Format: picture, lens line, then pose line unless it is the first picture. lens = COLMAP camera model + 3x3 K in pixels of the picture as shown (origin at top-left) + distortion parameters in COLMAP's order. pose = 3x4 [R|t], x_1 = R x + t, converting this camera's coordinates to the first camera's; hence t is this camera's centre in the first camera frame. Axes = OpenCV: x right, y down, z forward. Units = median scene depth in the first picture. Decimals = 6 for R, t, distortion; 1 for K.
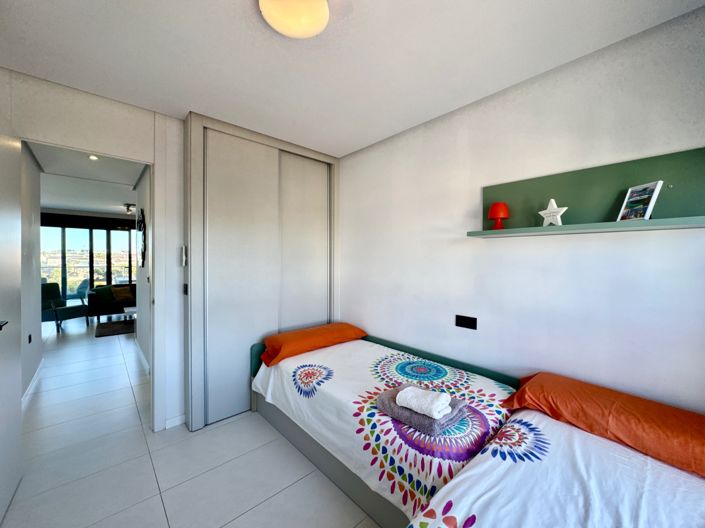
lens RADIAL K [[280.5, 0, 350.2], [0, 280.5, 262.8], [0, 0, 1]] dist [-0.004341, 0.000144]
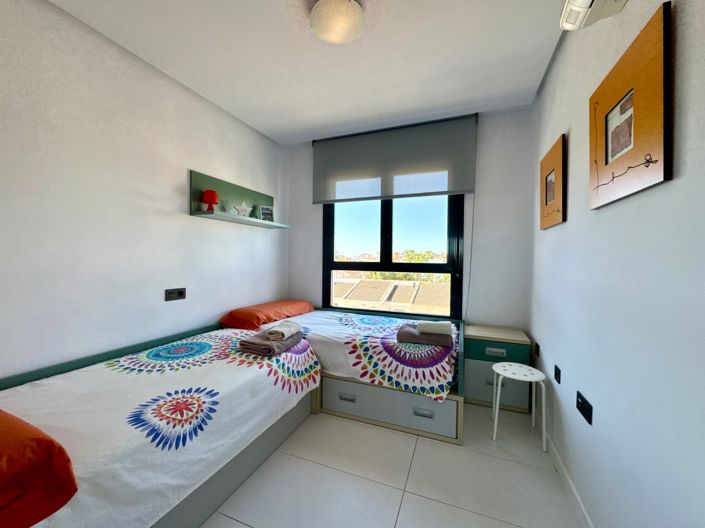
lens RADIAL K [[280.5, 0, 352.5], [0, 280.5, 263.3], [0, 0, 1]] dist [-0.004341, 0.000144]
pose [[-0.442156, -0.028236, 0.896494, -0.839479], [-0.003272, 0.999548, 0.029868, 0.070783], [-0.896932, 0.010273, -0.442049, 0.931130]]
